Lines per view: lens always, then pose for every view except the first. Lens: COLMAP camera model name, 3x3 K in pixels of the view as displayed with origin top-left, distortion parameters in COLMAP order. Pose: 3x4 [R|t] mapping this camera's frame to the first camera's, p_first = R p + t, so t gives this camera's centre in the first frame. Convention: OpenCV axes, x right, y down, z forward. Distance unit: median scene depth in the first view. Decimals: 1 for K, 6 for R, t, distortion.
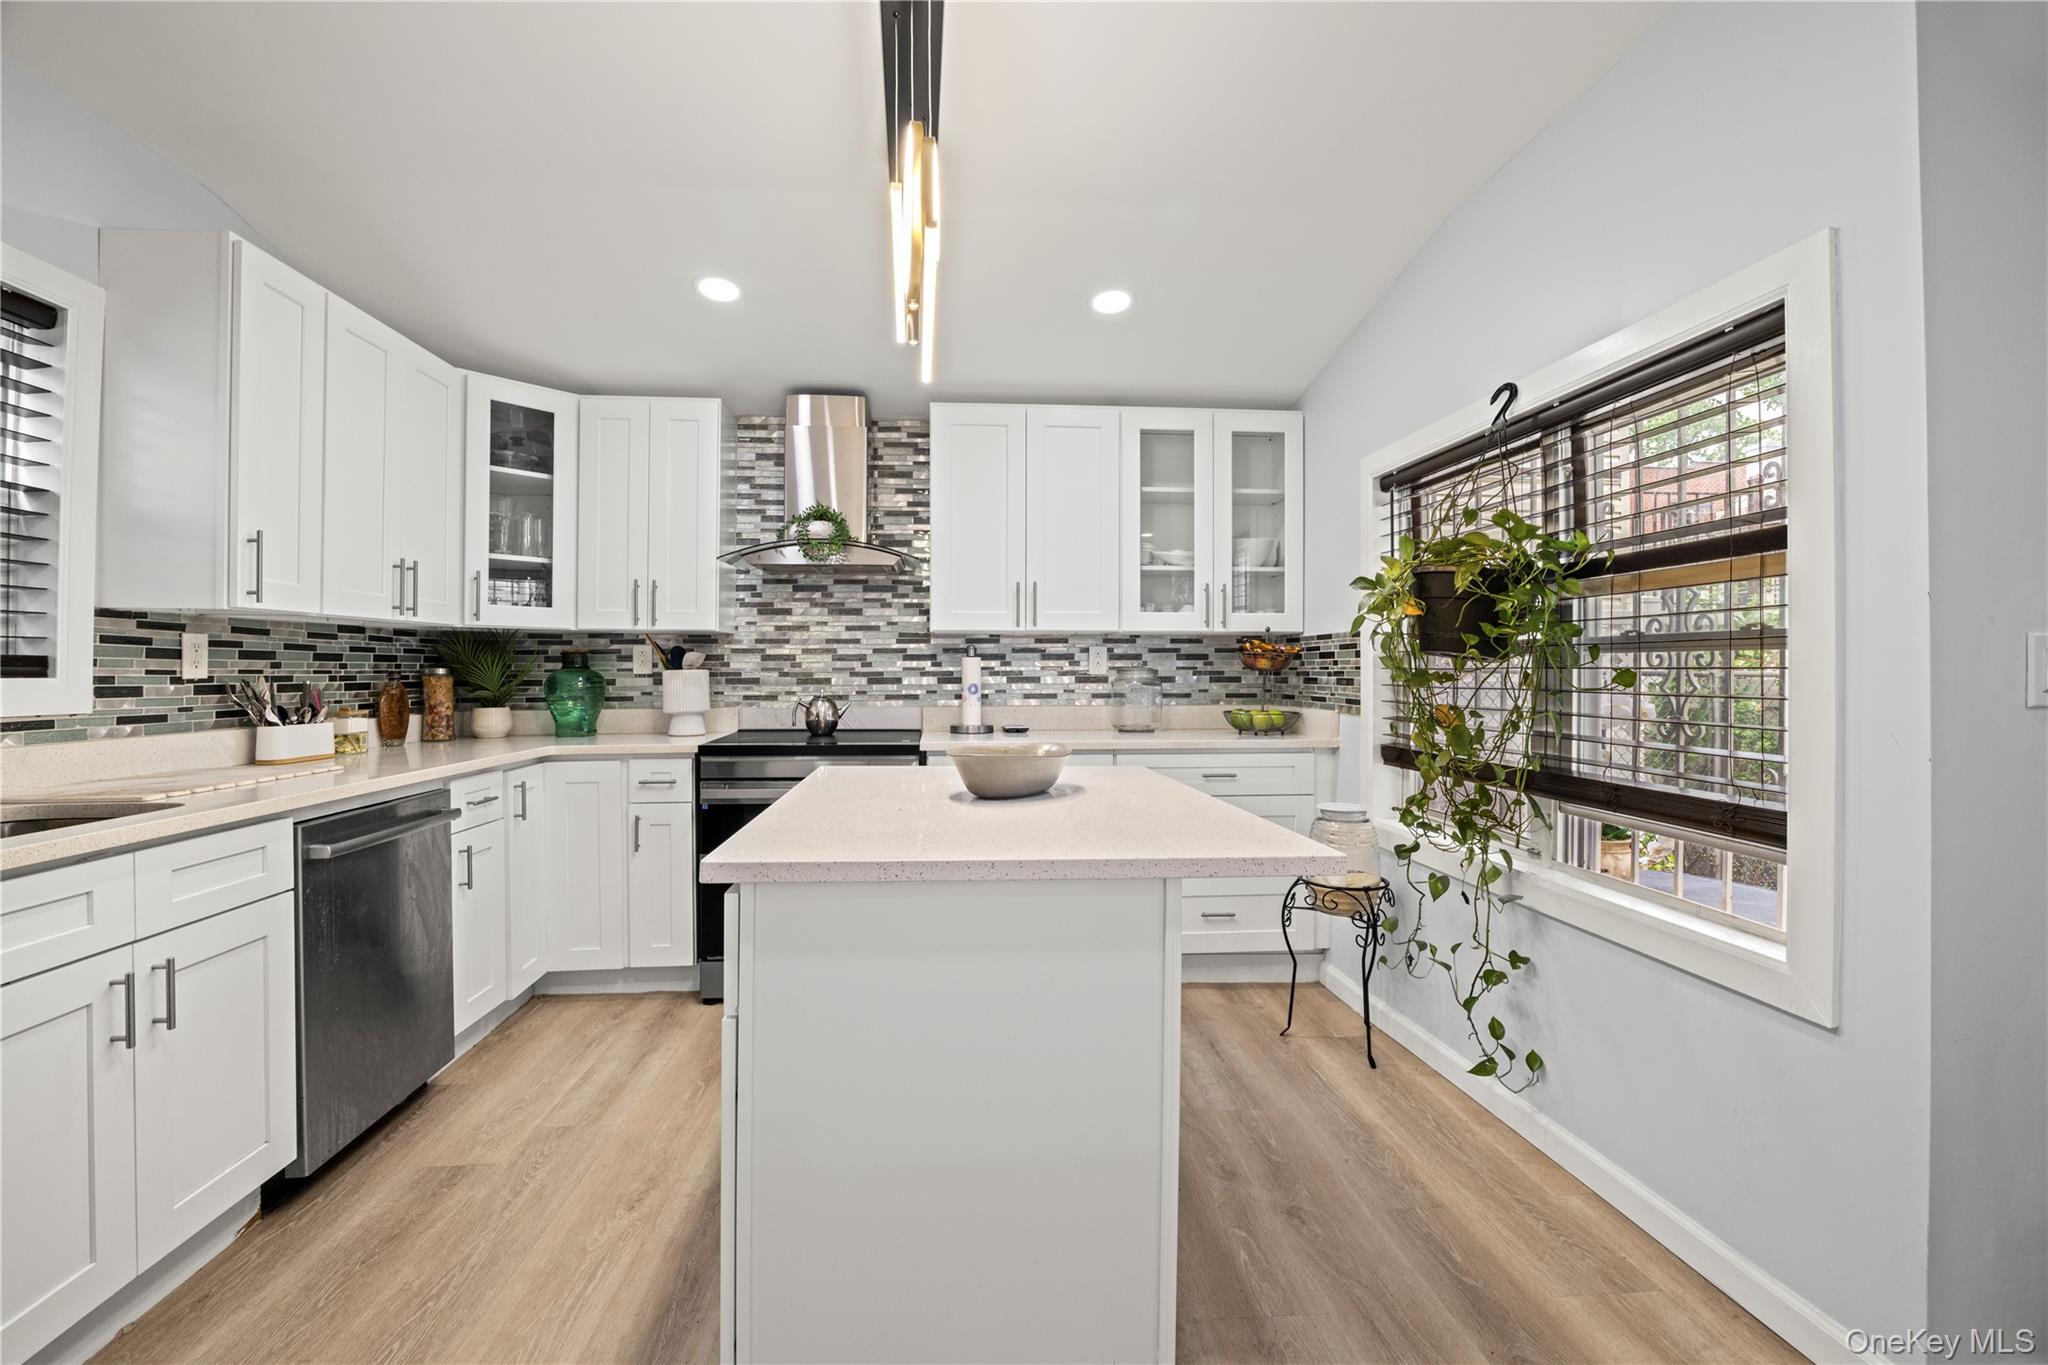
lens RADIAL K [[893.5, 0, 1017.7], [0, 893.5, 665.1], [0, 0, 1]] dist [-0.012656, 0.001885]
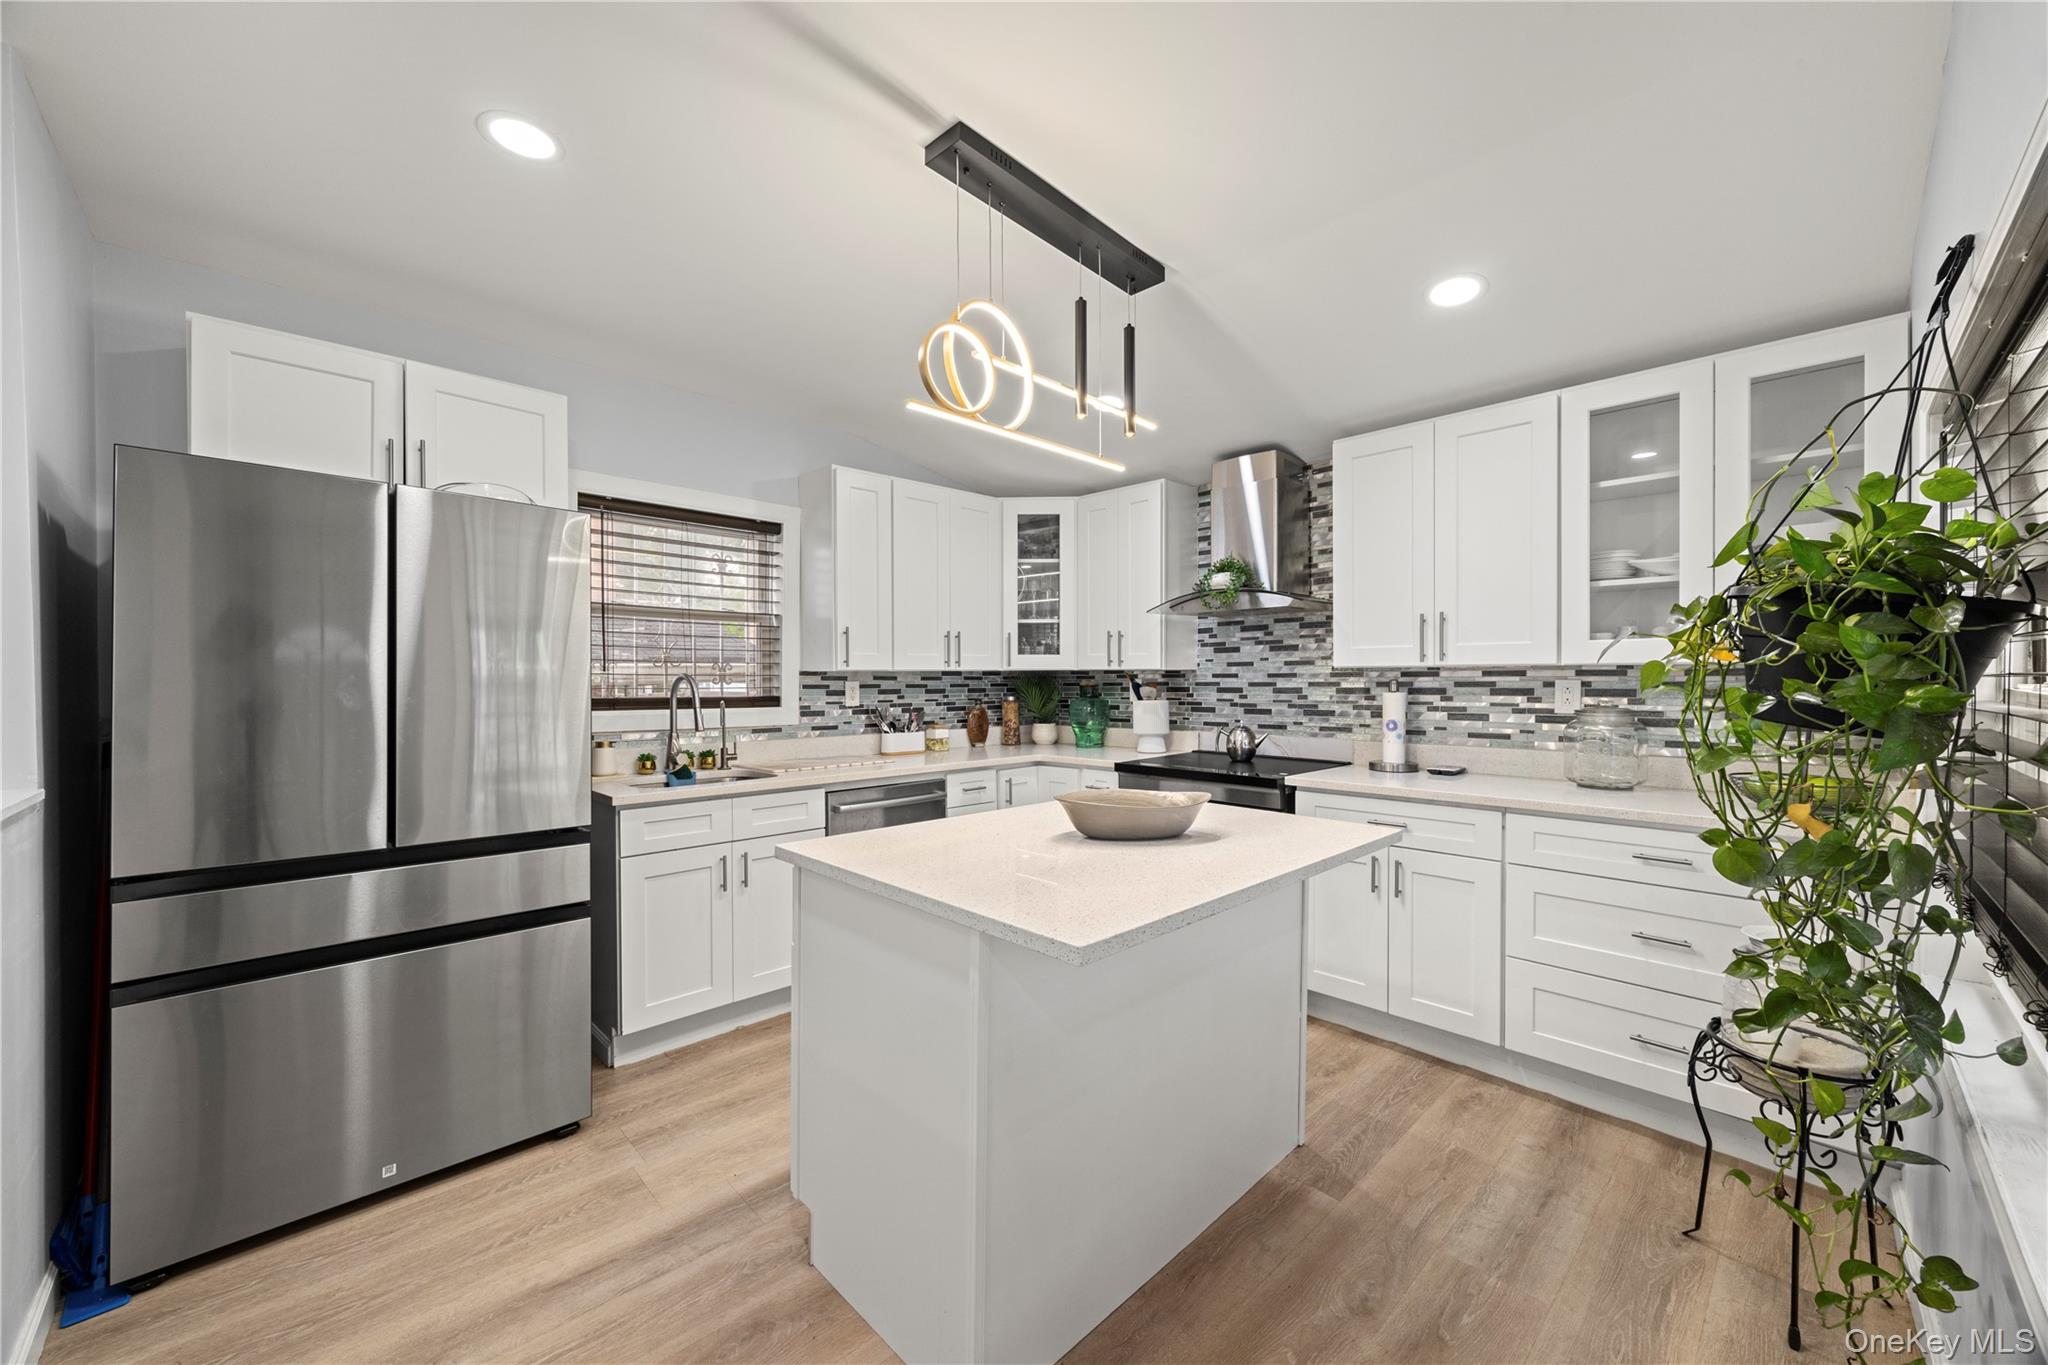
lens RADIAL K [[786.6, 0, 1006.3], [0, 786.6, 687.2], [0, 0, 1]] dist [0.002924, 0.000163]
pose [[0.631186, 0.008344, -0.775586, 0.379379], [0.006704, 0.999846, 0.016212, -0.033897], [0.775602, -0.015432, 0.631033, 0.153767]]
